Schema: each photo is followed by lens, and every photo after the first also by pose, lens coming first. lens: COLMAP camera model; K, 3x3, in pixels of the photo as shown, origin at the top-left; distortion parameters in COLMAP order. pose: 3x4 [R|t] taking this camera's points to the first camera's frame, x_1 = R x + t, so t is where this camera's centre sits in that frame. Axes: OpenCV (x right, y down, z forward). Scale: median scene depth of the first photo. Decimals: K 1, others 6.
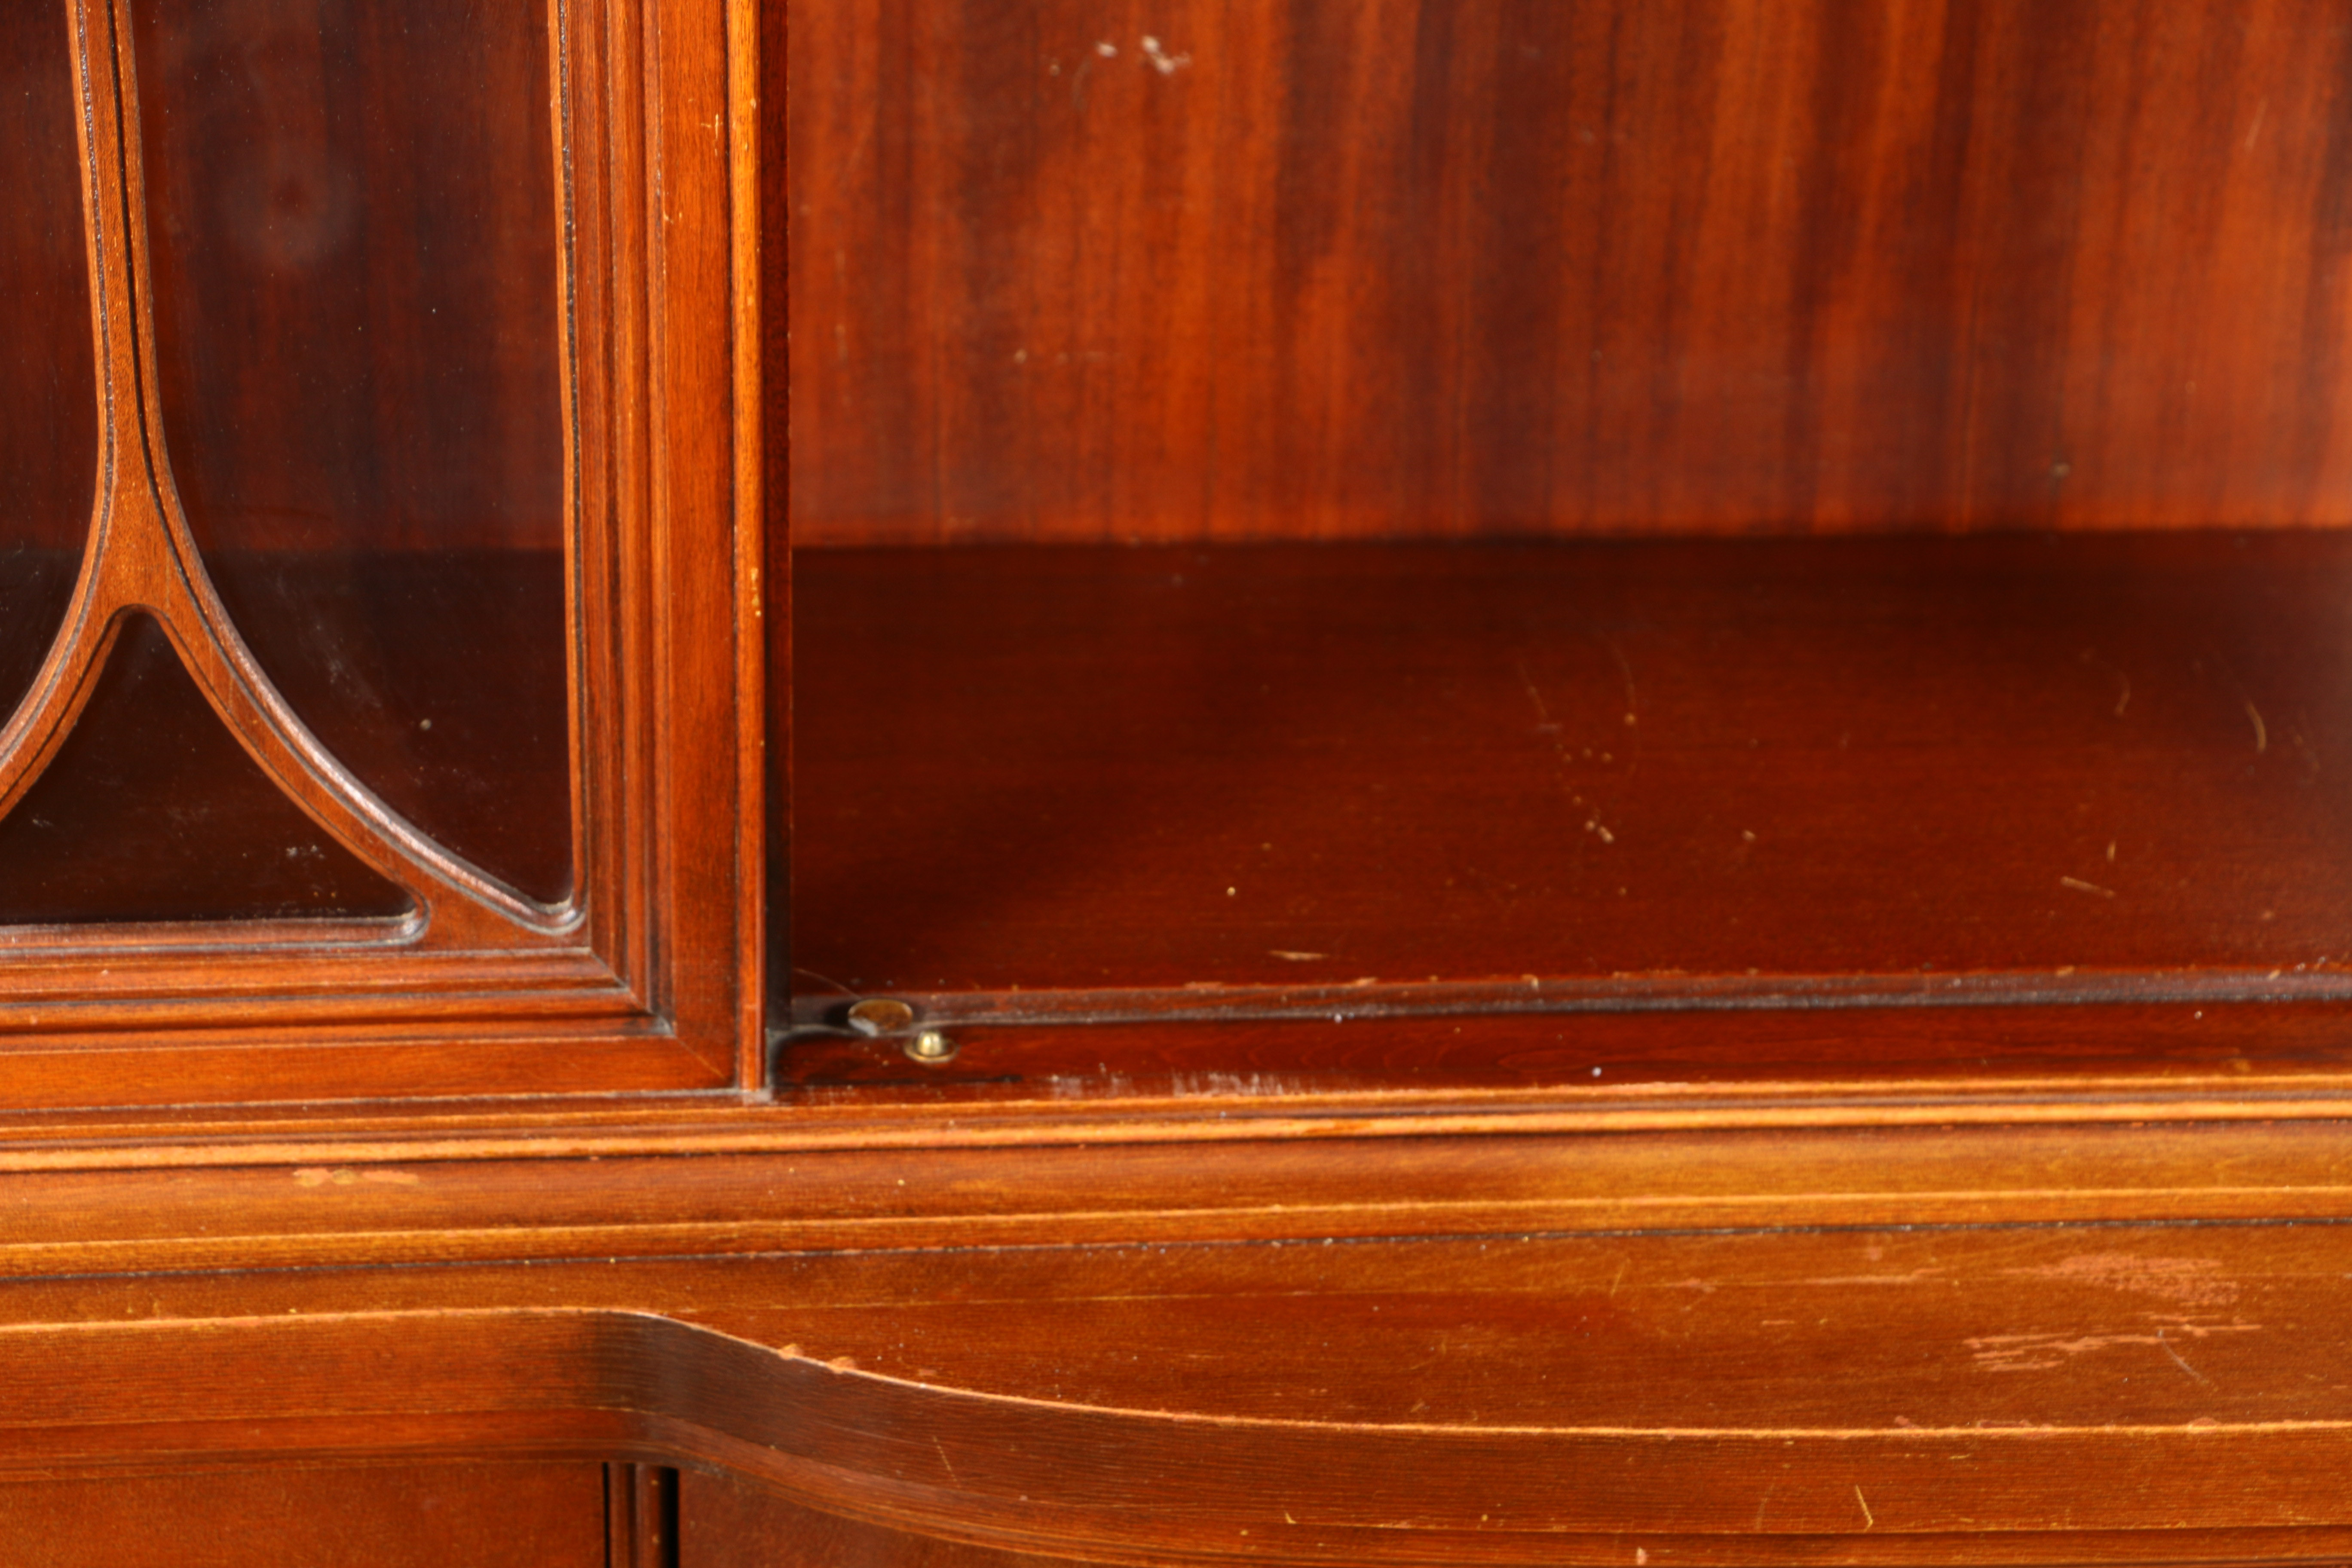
lens RADIAL K [[5357.1, 0, 1190.8], [0, 5357.1, 828.3], [0, 0, 1]] dist [0.220629, 0.957006]
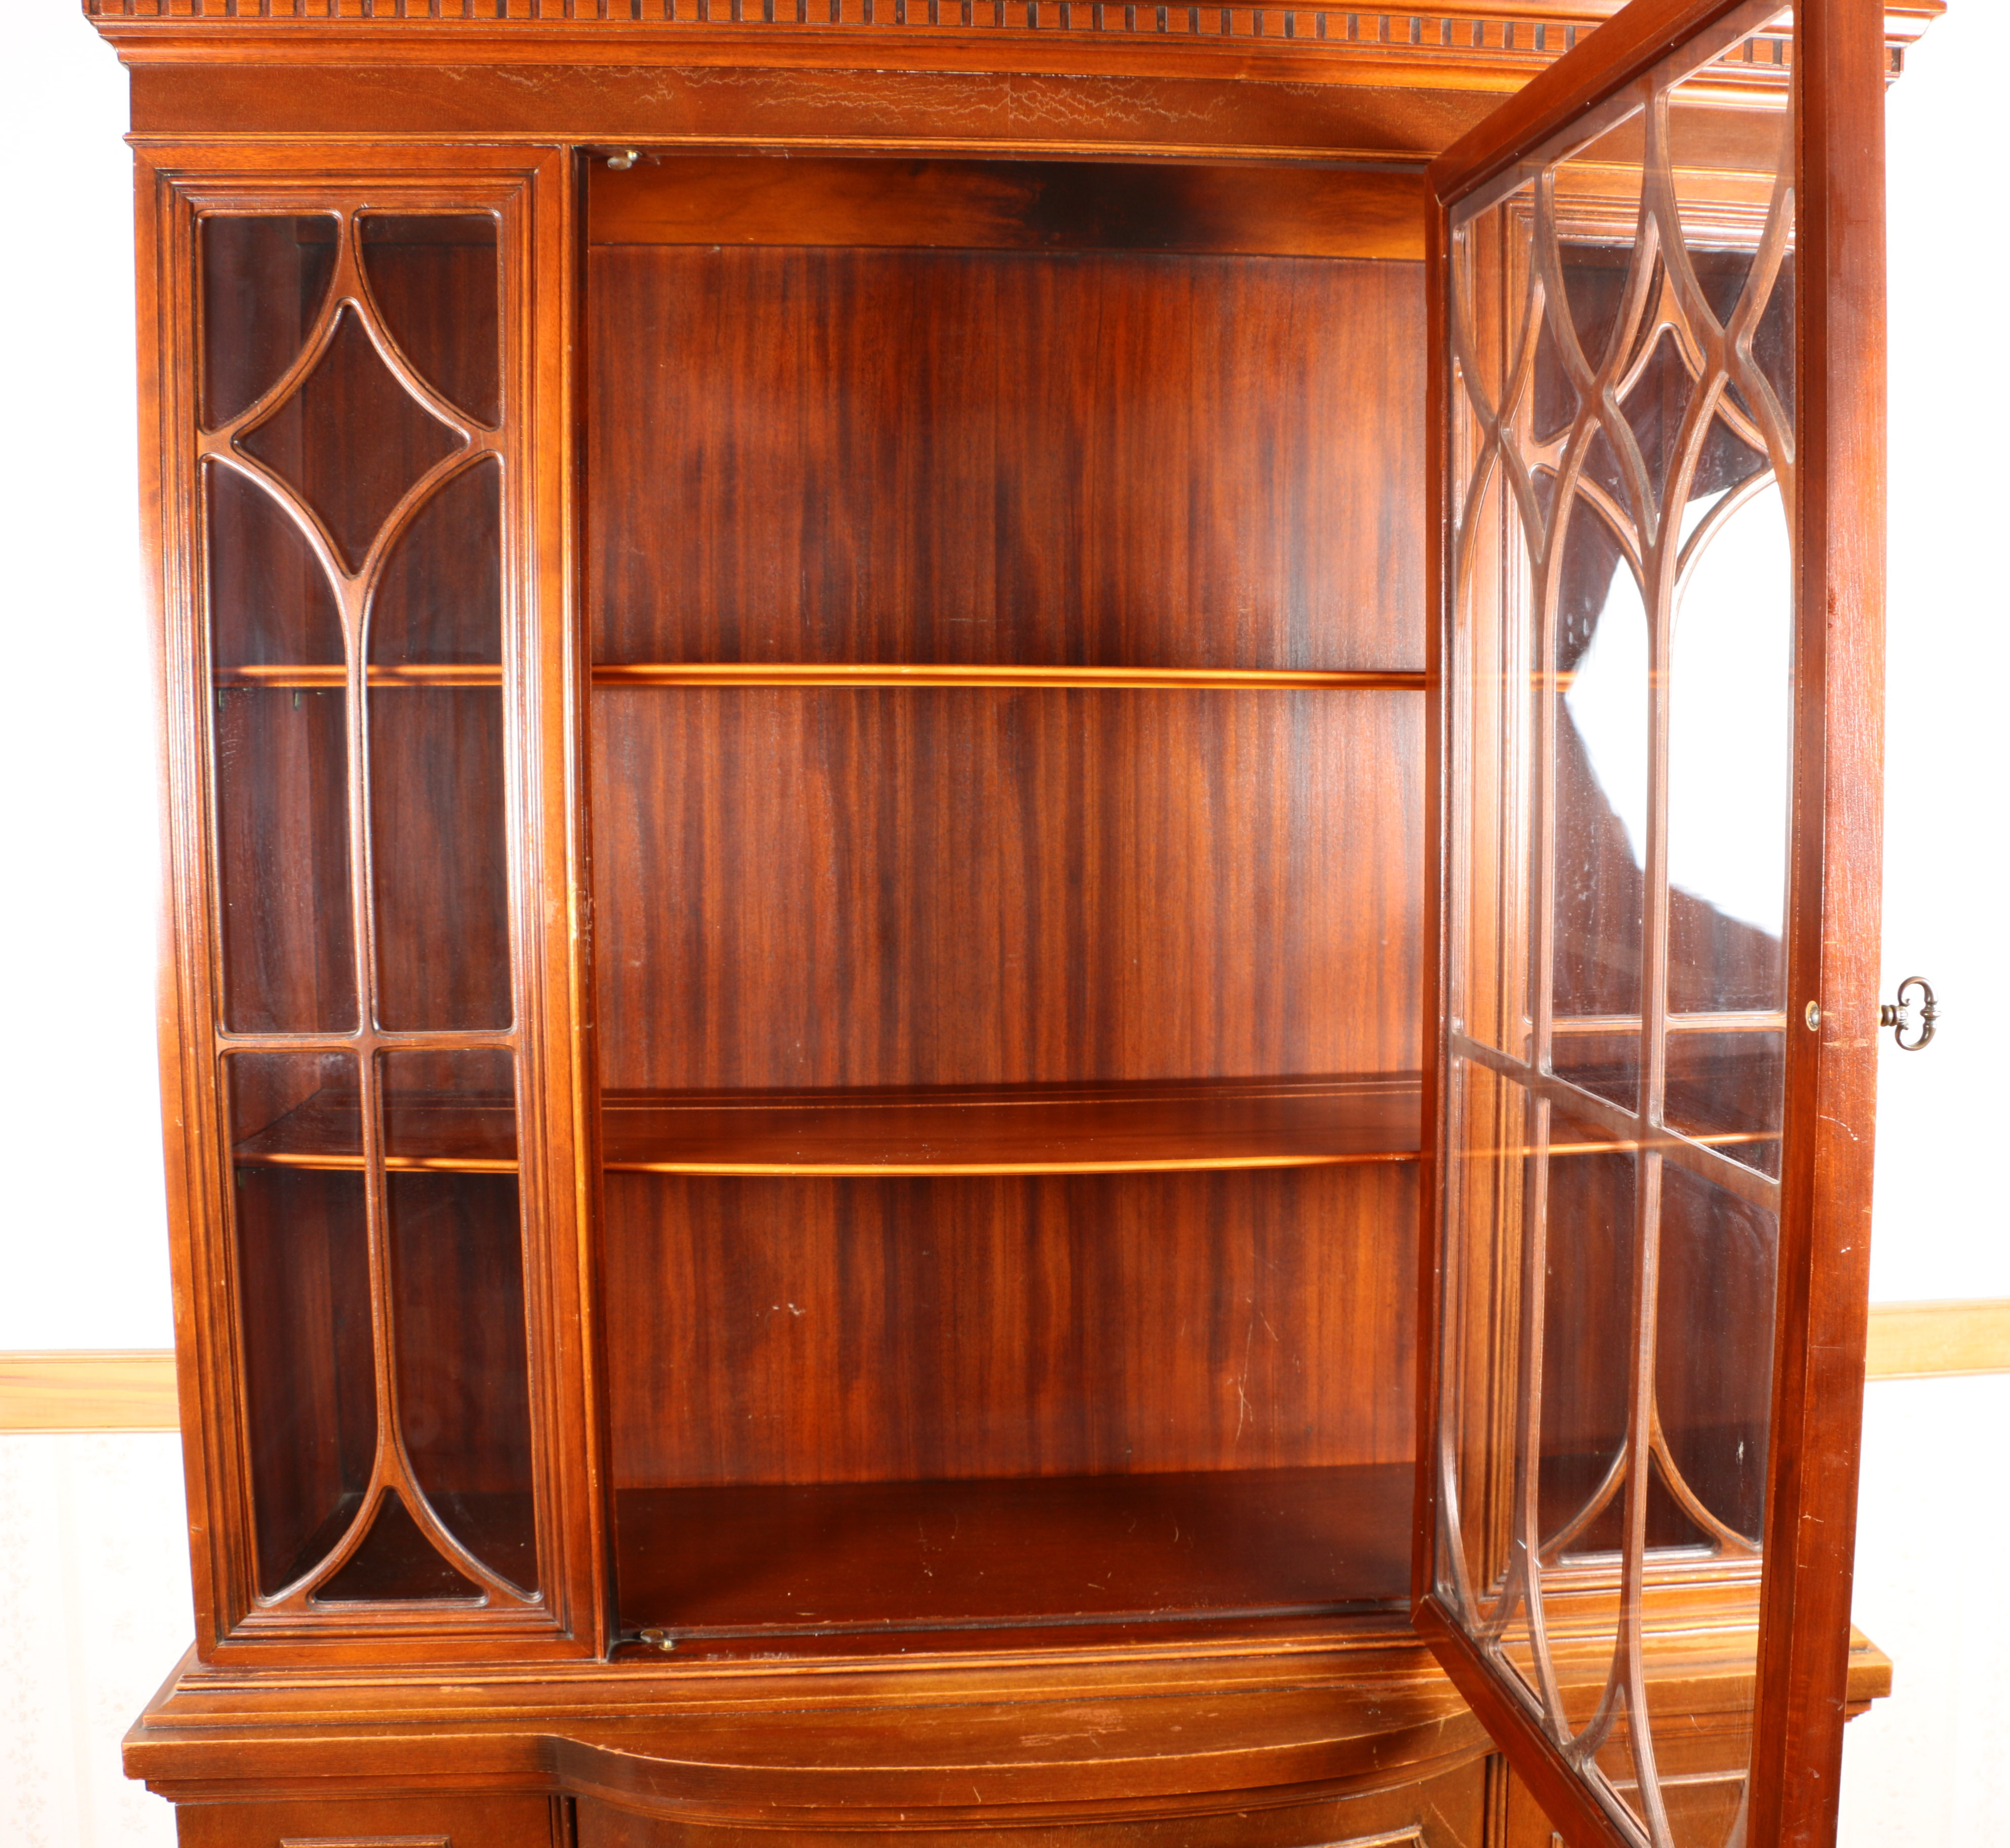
lens RADIAL K [[2232.4, 0, 1143.0], [0, 2232.4, 951.7], [0, 0, 1]] dist [-0.189026, 0.158799]
pose [[0.999421, -0.028936, 0.017872, 0.195800], [0.033212, 0.943565, -0.329518, 0.084183], [-0.007328, 0.329921, 0.943980, -0.208181]]
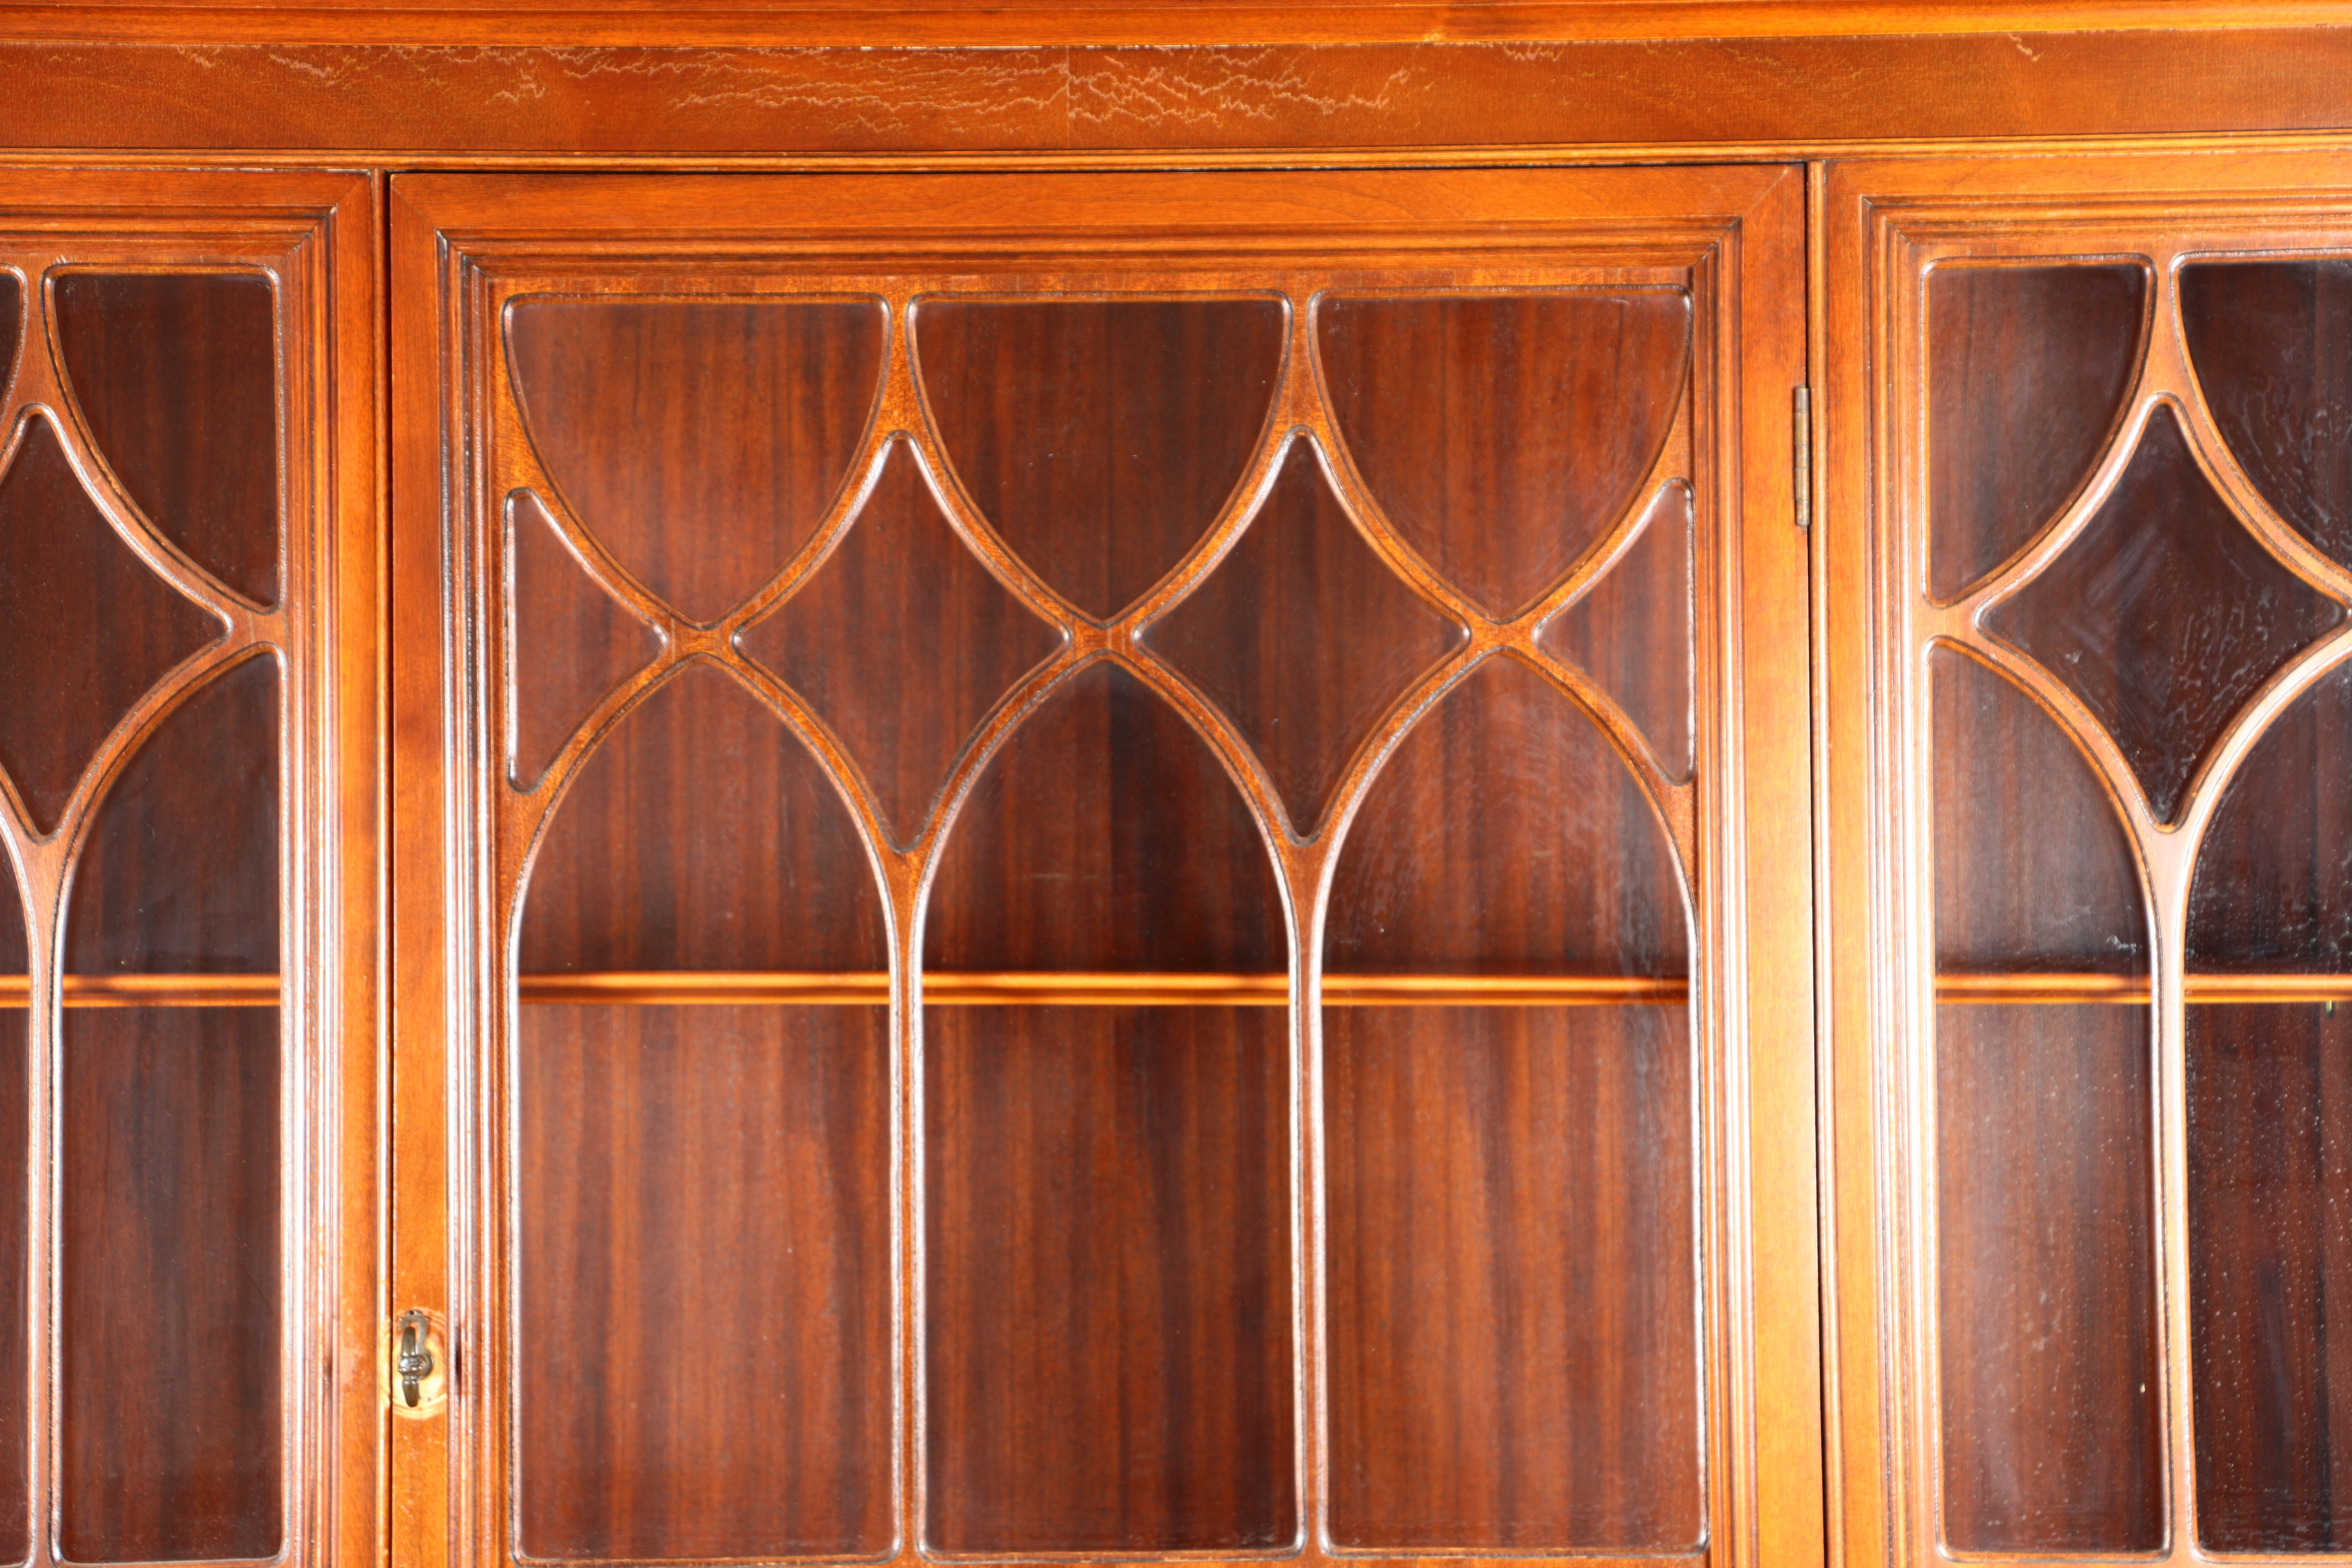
lens RADIAL K [[6564.7, 0, 1187.0], [0, 6564.7, 840.0], [0, 0, 1]] dist [0.468624, 1.473434]
pose [[0.993697, -0.035976, -0.106168, 0.414477], [-0.014522, 0.897809, -0.440145, 0.467566], [0.111153, 0.438913, 0.891628, -1.097438]]
